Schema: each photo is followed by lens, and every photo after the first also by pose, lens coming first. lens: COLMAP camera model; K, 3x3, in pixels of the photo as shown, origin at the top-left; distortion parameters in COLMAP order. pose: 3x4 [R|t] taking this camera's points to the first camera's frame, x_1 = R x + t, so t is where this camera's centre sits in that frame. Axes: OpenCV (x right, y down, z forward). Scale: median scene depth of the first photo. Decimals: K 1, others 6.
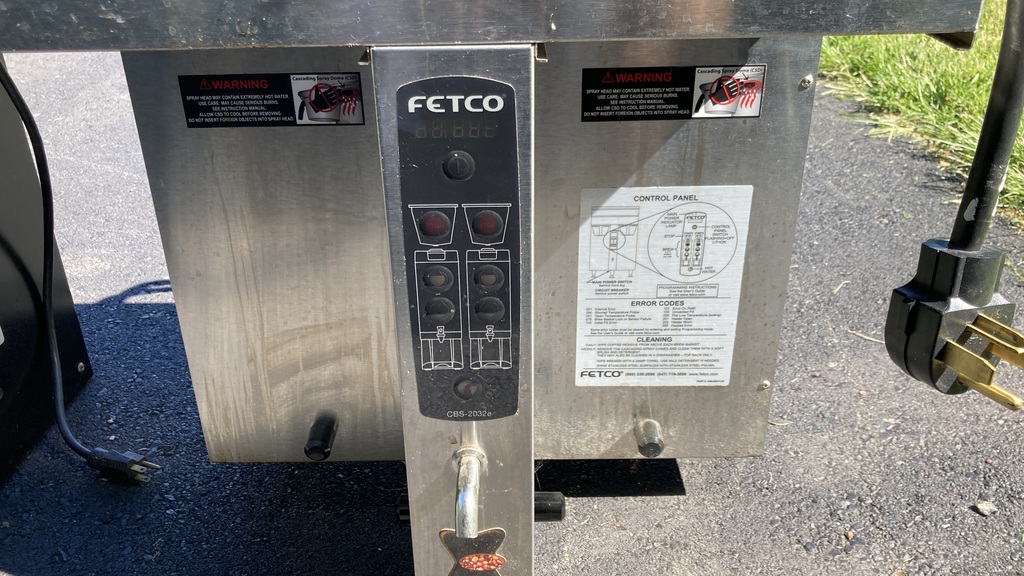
lens RADIAL K [[905.1, 0, 515.1], [0, 905.1, 286.9], [0, 0, 1]] dist [0.008900, 0.009537]
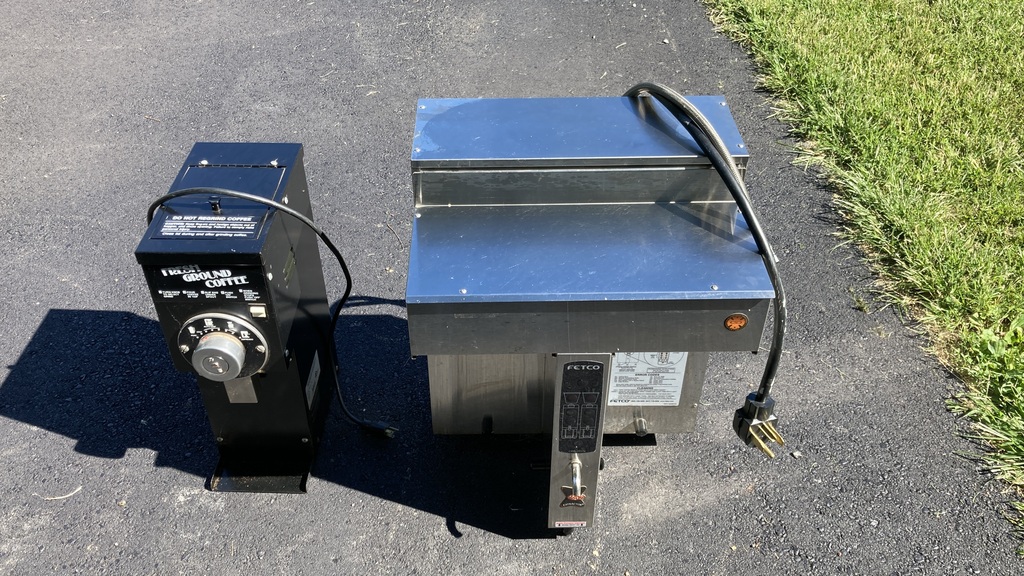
lens RADIAL K [[905.1, 0, 509.3], [0, 905.1, 280.6], [0, 0, 1]] dist [0.008900, 0.009537]
pose [[0.999831, 0.005459, 0.017547, -0.202283], [-0.008880, 0.979494, 0.201276, -0.600234], [-0.016088, -0.201398, 0.979377, -1.023963]]
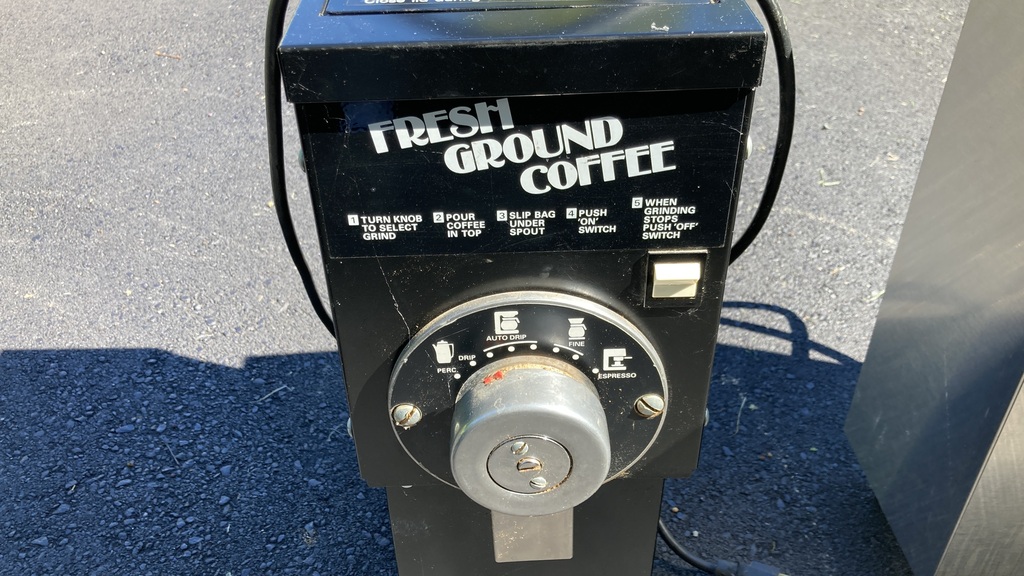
lens RADIAL K [[905.1, 0, 513.3], [0, 905.1, 296.4], [0, 0, 1]] dist [0.008900, 0.009537]
pose [[0.998372, -0.034583, 0.045359, -0.786954], [0.026867, 0.986611, 0.160865, -0.253143], [-0.050314, -0.159385, 0.985934, 0.204141]]
